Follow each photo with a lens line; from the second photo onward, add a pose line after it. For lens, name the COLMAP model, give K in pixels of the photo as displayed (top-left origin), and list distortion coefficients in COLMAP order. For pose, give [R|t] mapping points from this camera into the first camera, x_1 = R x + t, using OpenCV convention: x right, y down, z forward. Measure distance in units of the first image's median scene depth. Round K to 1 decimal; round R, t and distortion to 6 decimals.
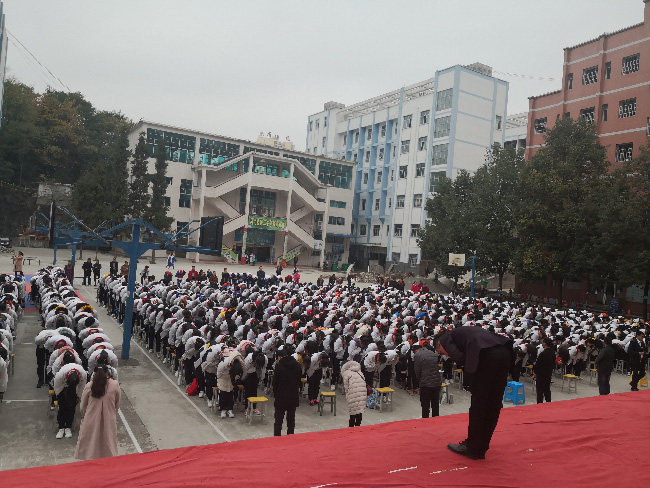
lens RADIAL K [[521.9, 0, 325.0], [0, 521.9, 244.0], [0, 0, 1]] dist [0.088860, -0.140656]
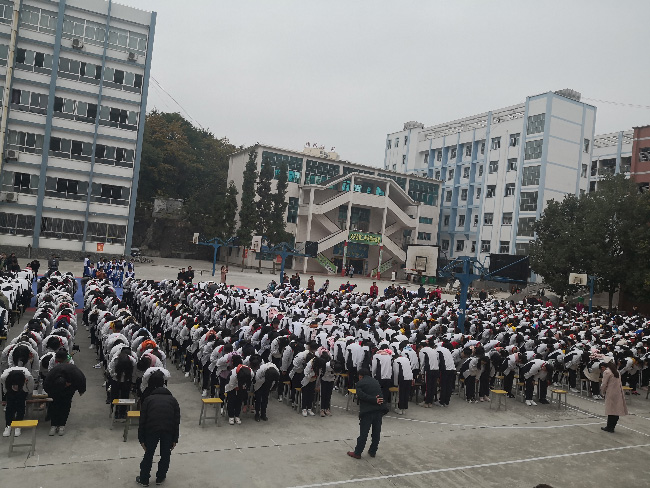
lens RADIAL K [[521.9, 0, 325.0], [0, 521.9, 244.0], [0, 0, 1]] dist [0.088860, -0.140656]
pose [[0.997694, 0.018216, -0.065389, -0.116179], [-0.019185, 0.999715, -0.014221, -0.009935], [0.065111, 0.015442, 0.997759, -0.076532]]
